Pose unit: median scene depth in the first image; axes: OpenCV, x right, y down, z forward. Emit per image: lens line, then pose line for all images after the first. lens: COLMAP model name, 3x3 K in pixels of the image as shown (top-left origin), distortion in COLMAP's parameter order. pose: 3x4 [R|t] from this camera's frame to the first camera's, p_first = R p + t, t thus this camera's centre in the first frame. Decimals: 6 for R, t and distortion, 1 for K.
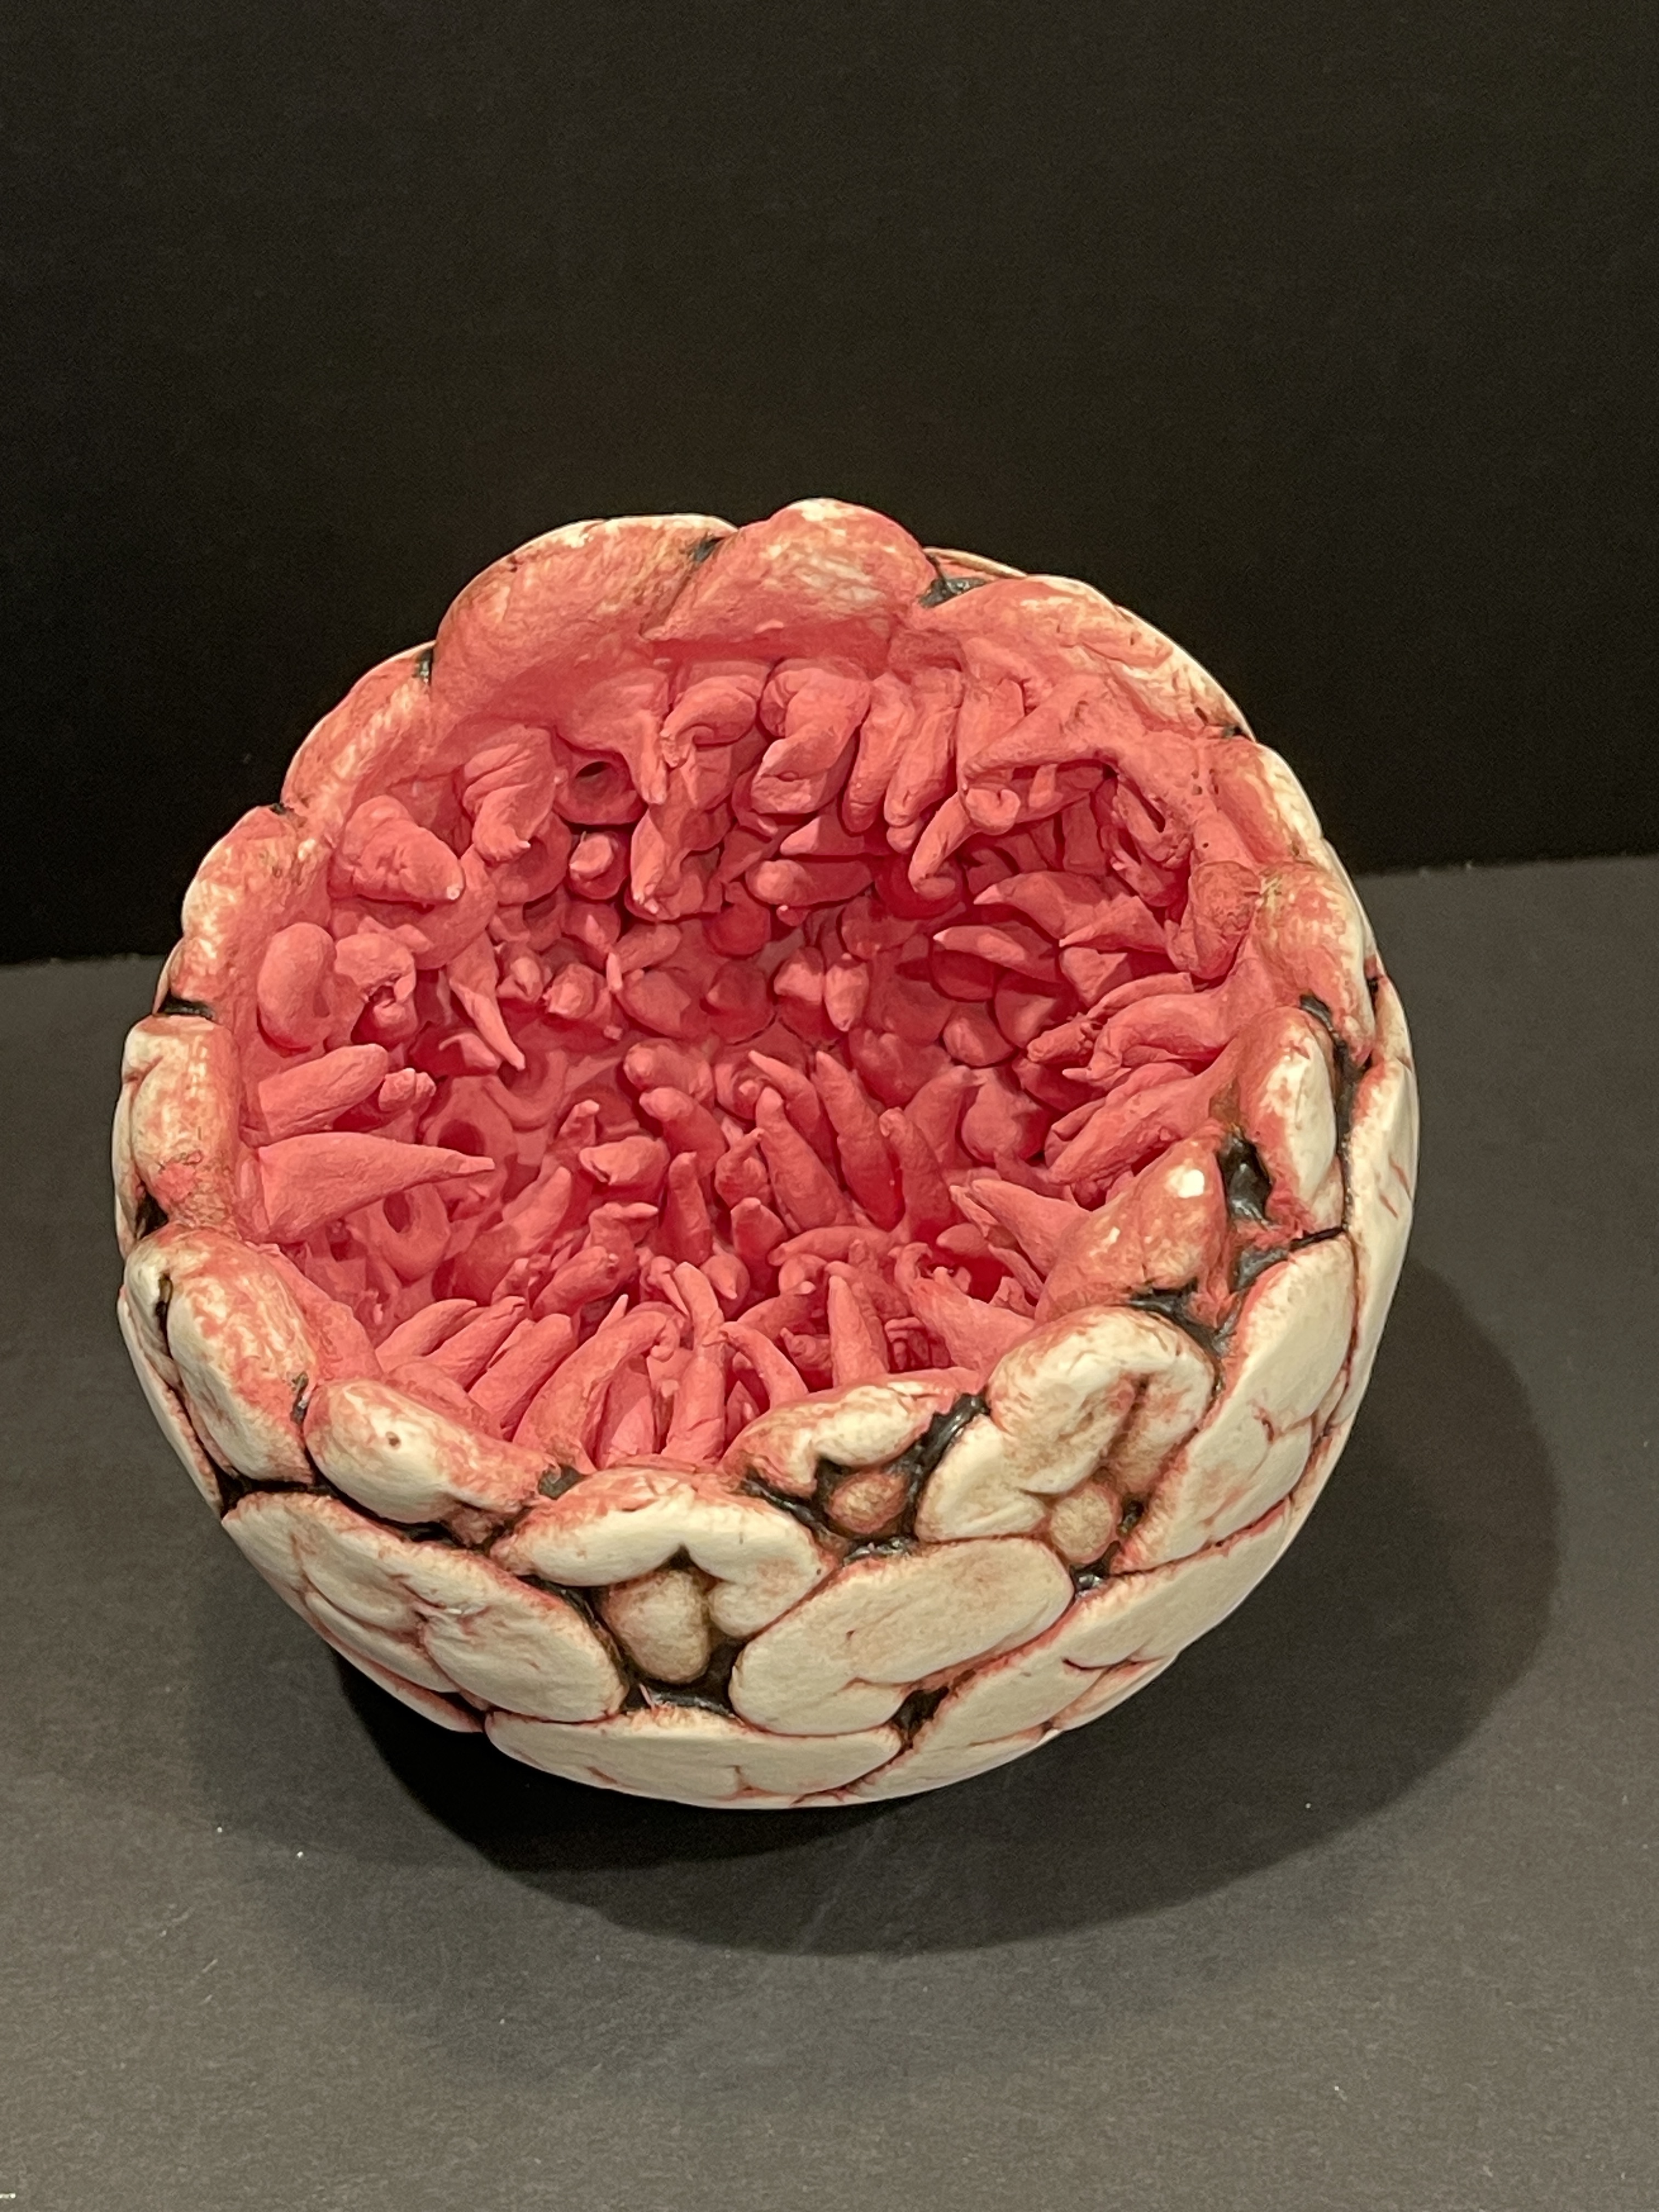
lens RADIAL K [[3687.9, 0, 829.5], [0, 3687.9, 1106.0], [0, 0, 1]] dist [0.383199, 0.006081]
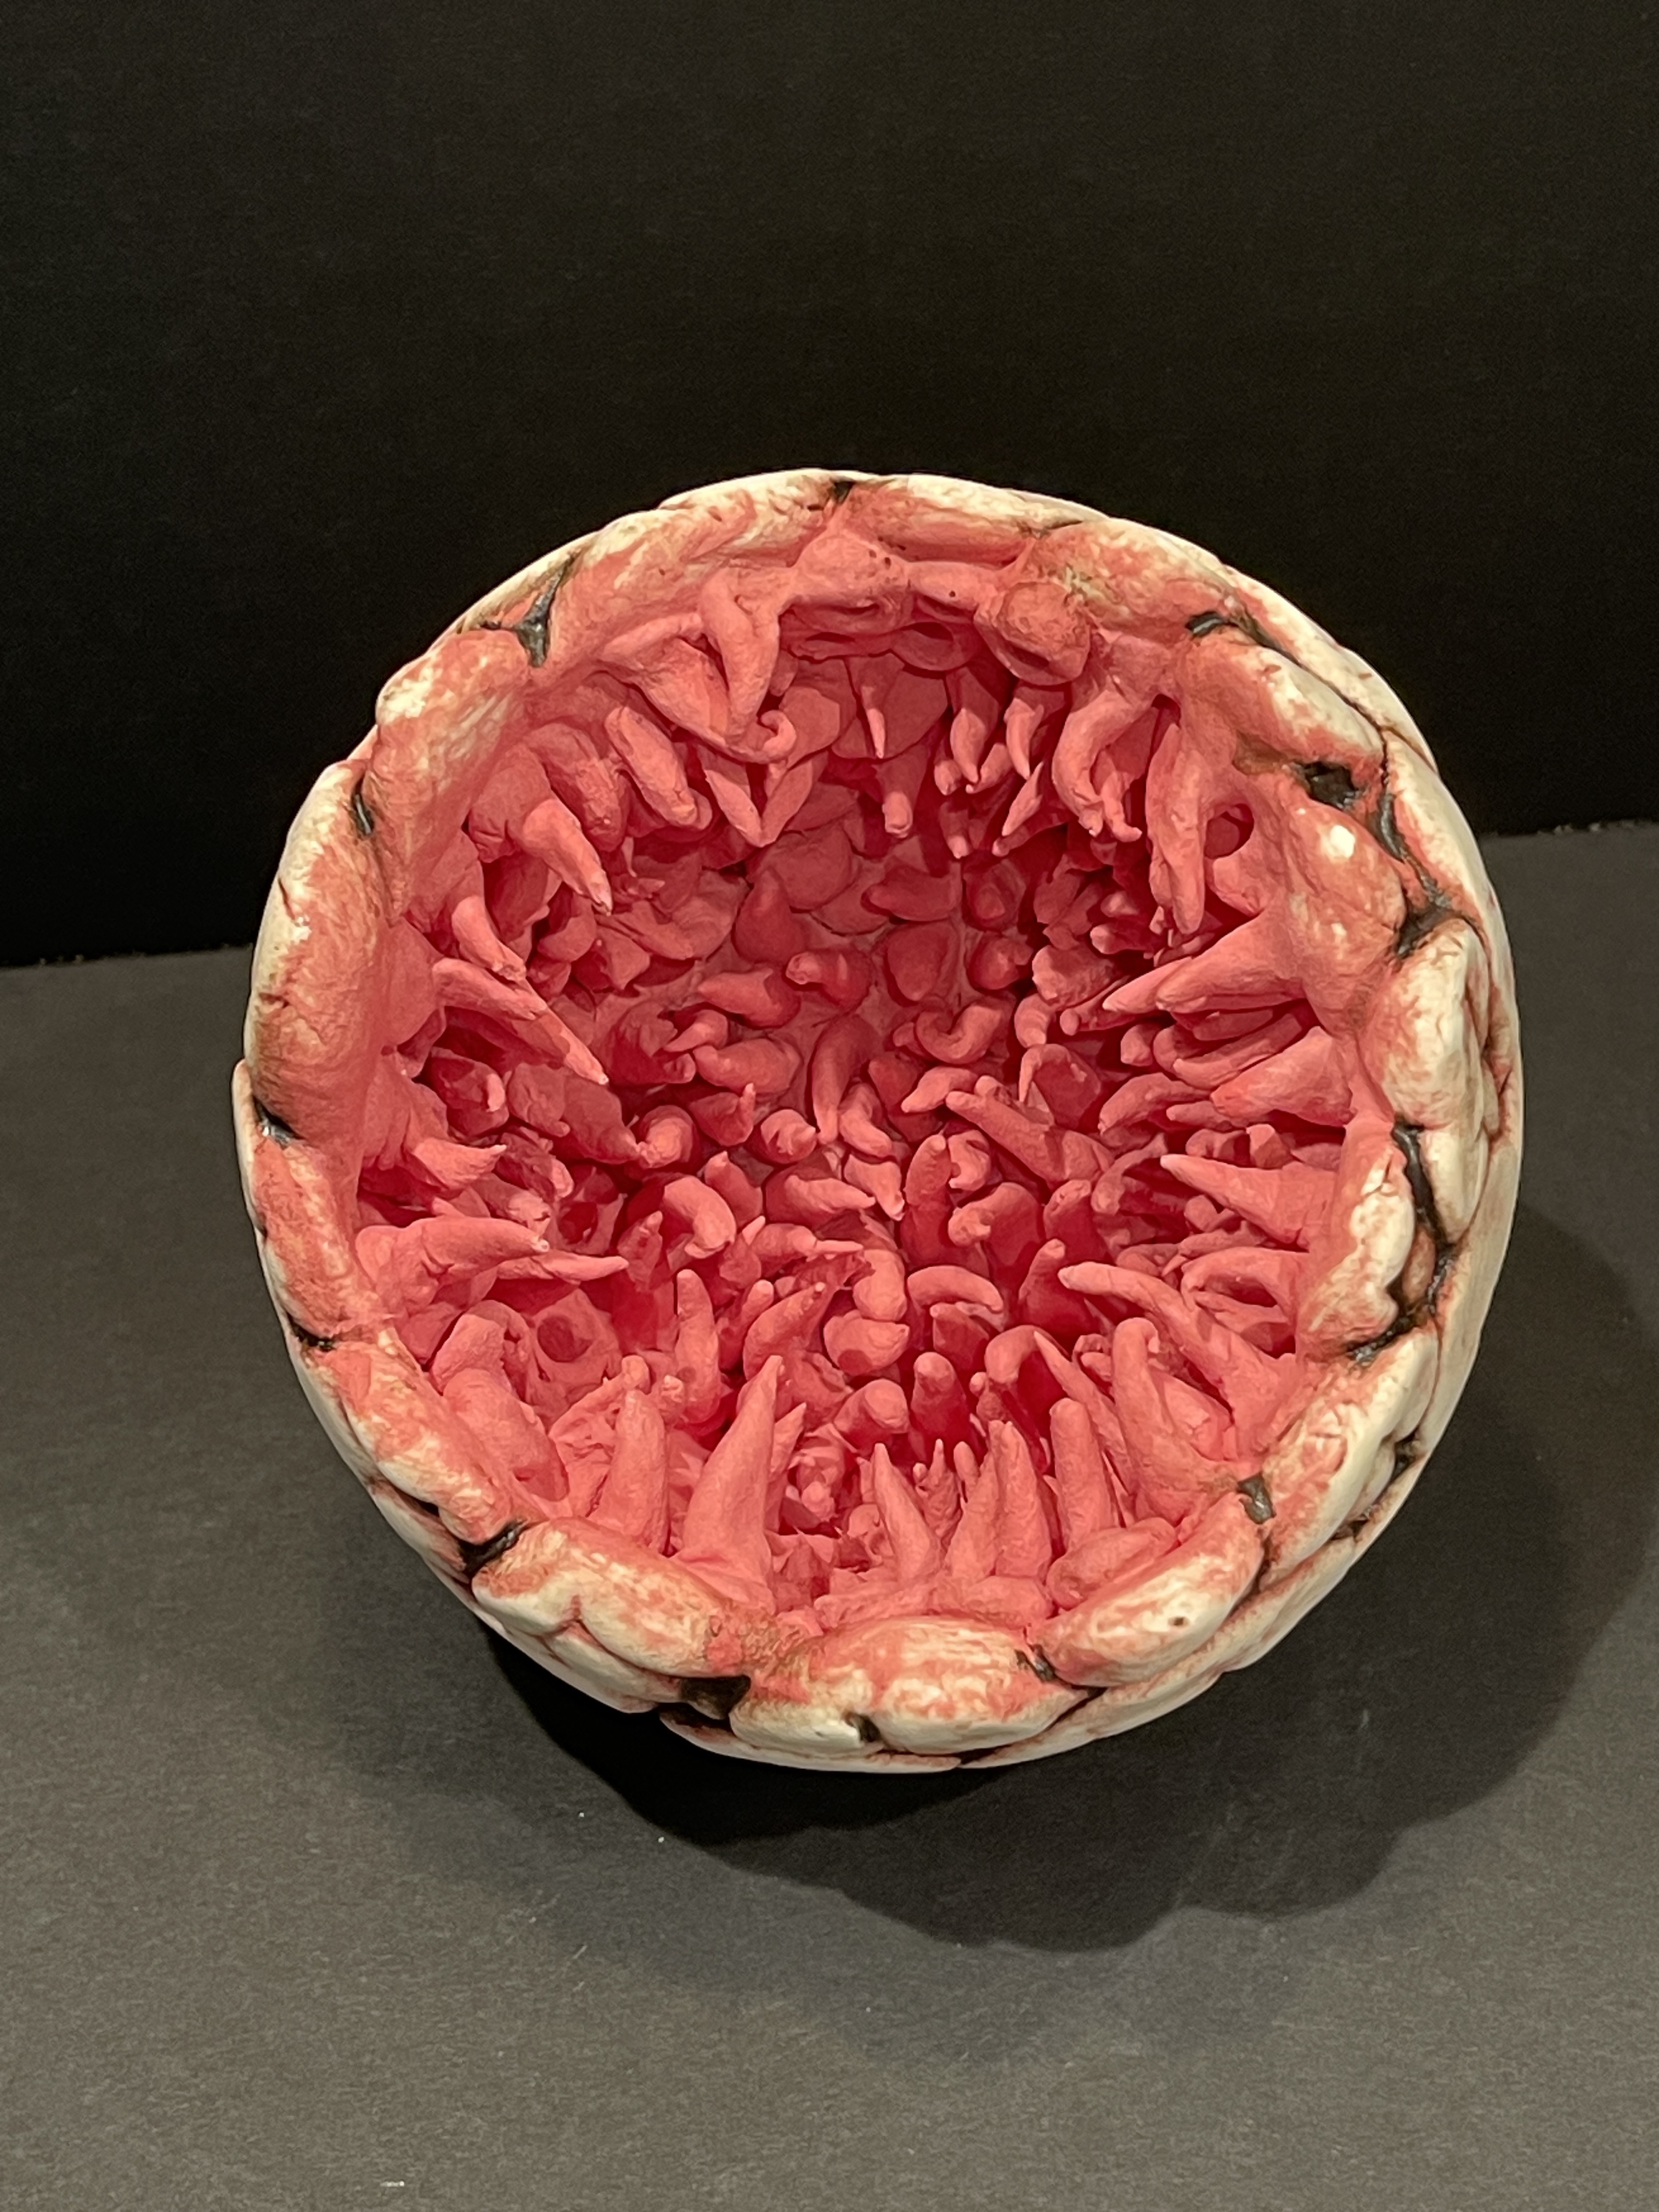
lens RADIAL K [[3687.9, 0, 829.5], [0, 3687.9, 1106.0], [0, 0, 1]] dist [0.383199, 0.006081]
pose [[0.529092, -0.834014, 0.156469, -0.201212], [0.723309, 0.539679, 0.430780, -0.485021], [-0.443719, -0.114747, 0.888789, 0.121675]]
